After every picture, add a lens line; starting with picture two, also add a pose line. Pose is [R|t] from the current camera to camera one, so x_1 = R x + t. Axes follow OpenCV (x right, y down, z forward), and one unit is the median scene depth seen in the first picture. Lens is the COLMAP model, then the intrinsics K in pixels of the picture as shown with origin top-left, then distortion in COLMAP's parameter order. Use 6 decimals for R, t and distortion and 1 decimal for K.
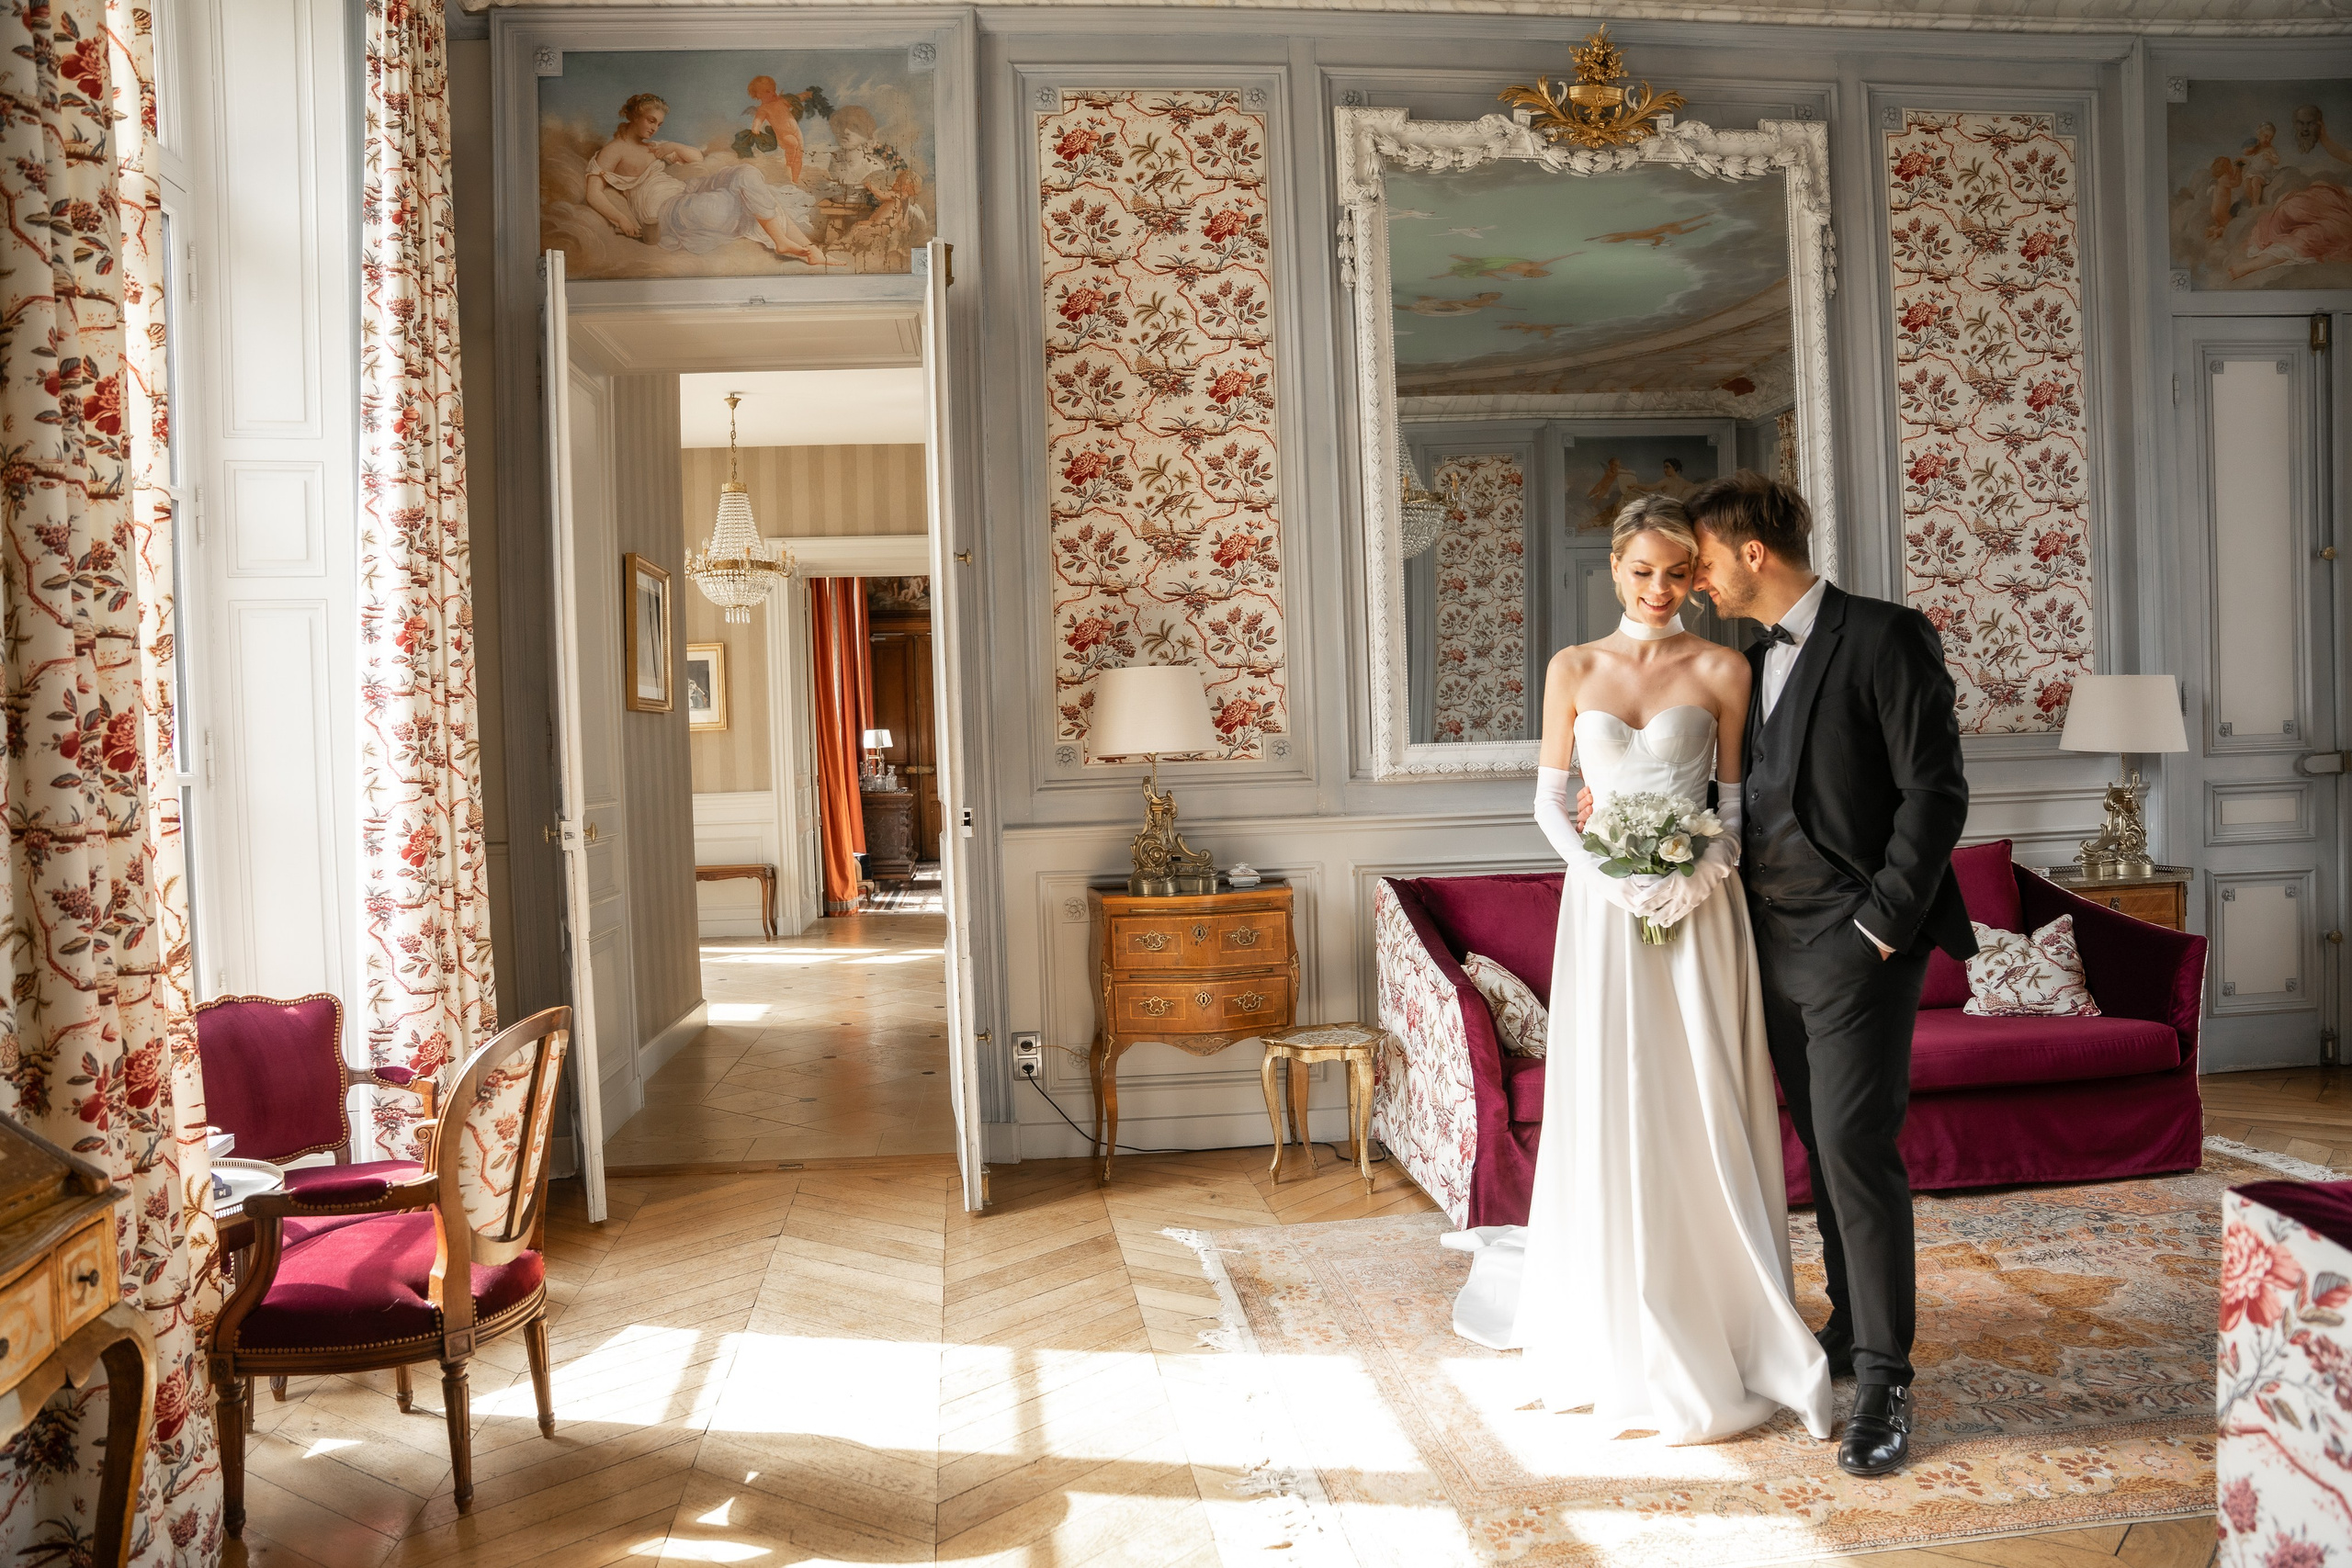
lens RADIAL K [[1636.0, 0, 1220.3], [0, 1636.0, 784.9], [0, 0, 1]] dist [-0.180062, 0.131122]
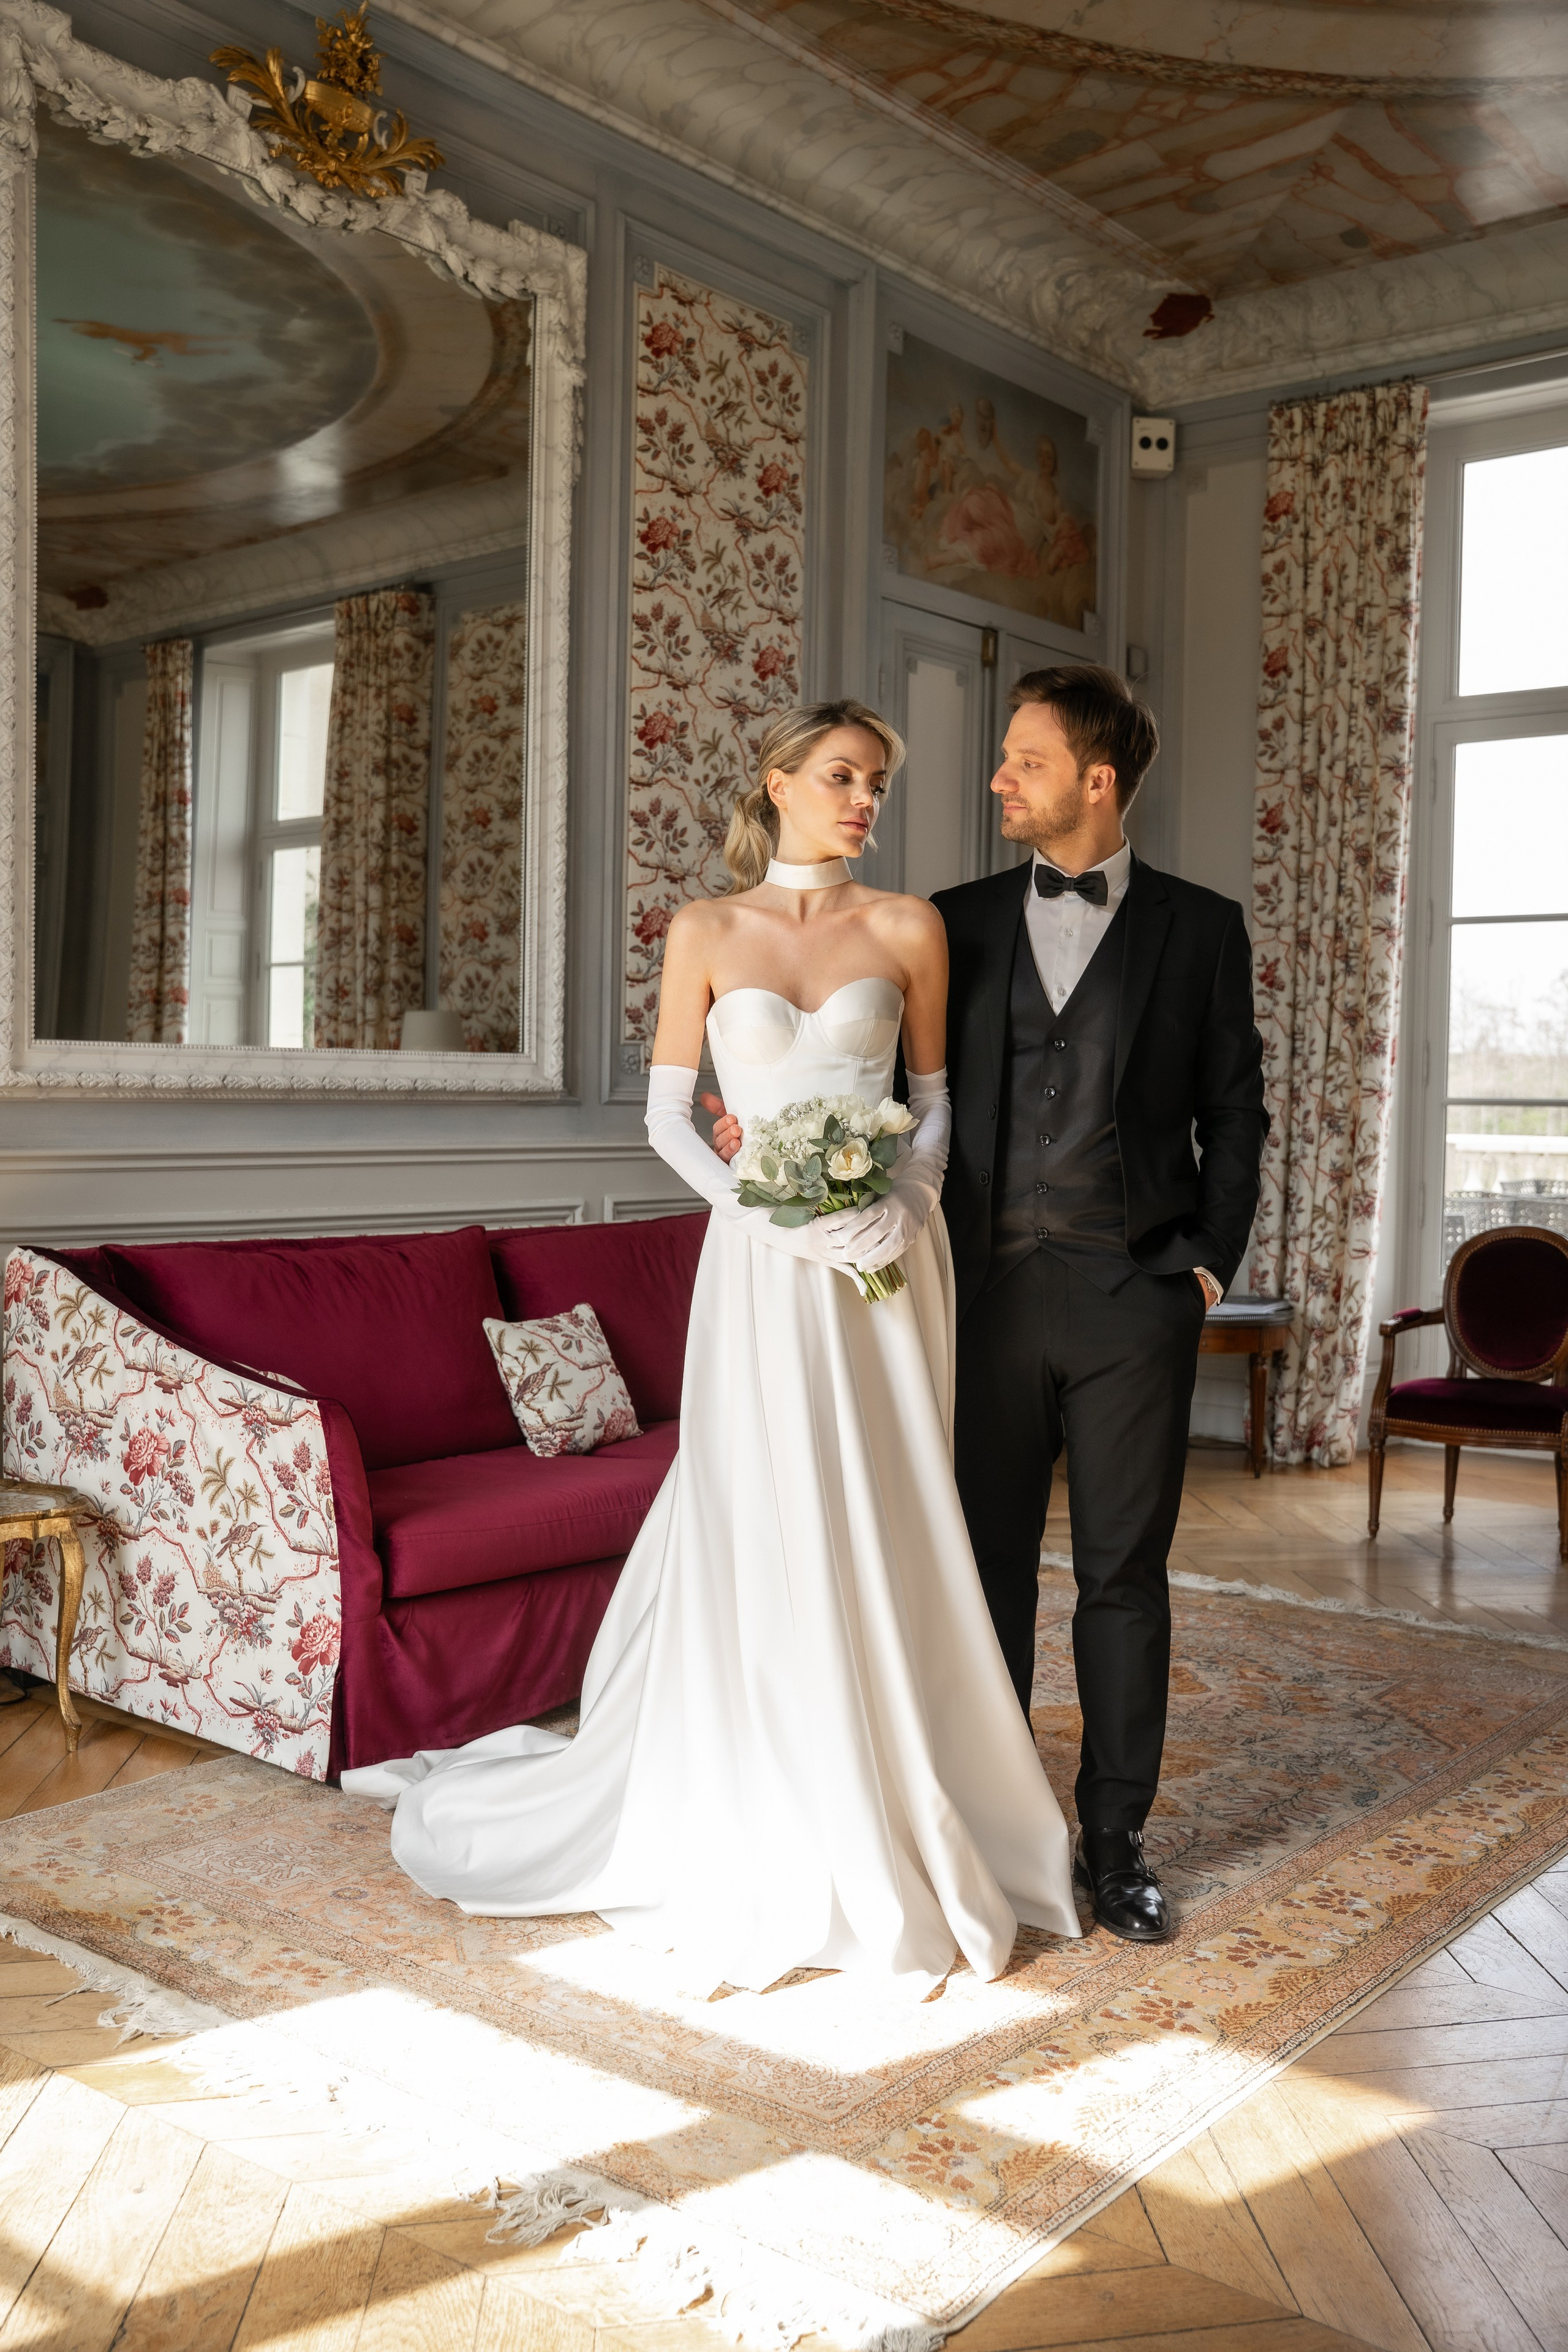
lens RADIAL K [[2141.0, 0, 810.9], [0, 2141.0, 1187.3], [0, 0, 1]] dist [-0.124917, 0.195619]
pose [[0.703855, 0.015219, 0.710181, -0.256364], [-0.016515, 0.999851, -0.005059, 0.032255], [-0.710152, -0.008168, 0.704001, 0.208187]]
